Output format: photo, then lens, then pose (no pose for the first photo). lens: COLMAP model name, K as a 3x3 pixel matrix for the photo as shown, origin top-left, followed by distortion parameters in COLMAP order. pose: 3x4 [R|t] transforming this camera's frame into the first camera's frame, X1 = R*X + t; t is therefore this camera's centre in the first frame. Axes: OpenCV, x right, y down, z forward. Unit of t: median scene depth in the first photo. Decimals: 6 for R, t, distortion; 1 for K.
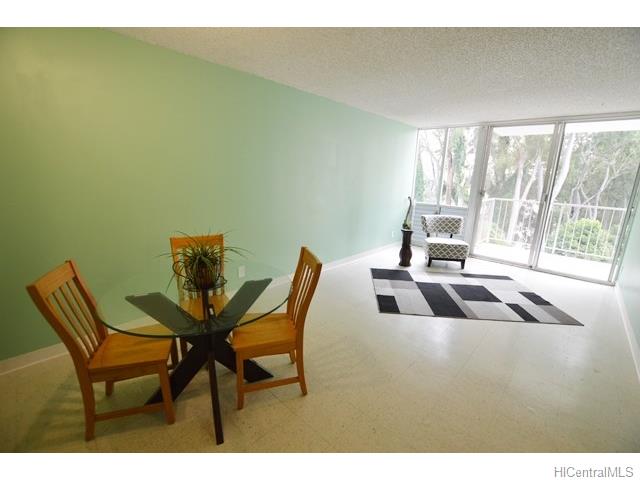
lens RADIAL K [[295.6, 0, 317.6], [0, 295.6, 240.6], [0, 0, 1]] dist [-0.031331, 0.000589]
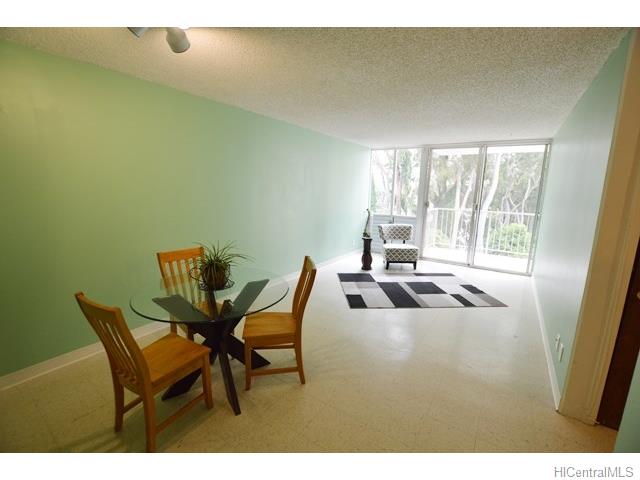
lens RADIAL K [[295.6, 0, 321.3], [0, 295.6, 239.9], [0, 0, 1]] dist [-0.031331, 0.000589]
pose [[0.986675, -0.037116, 0.158413, -0.055917], [0.044014, 0.998219, -0.040262, 0.010278], [-0.156636, 0.046698, 0.986552, -0.106591]]
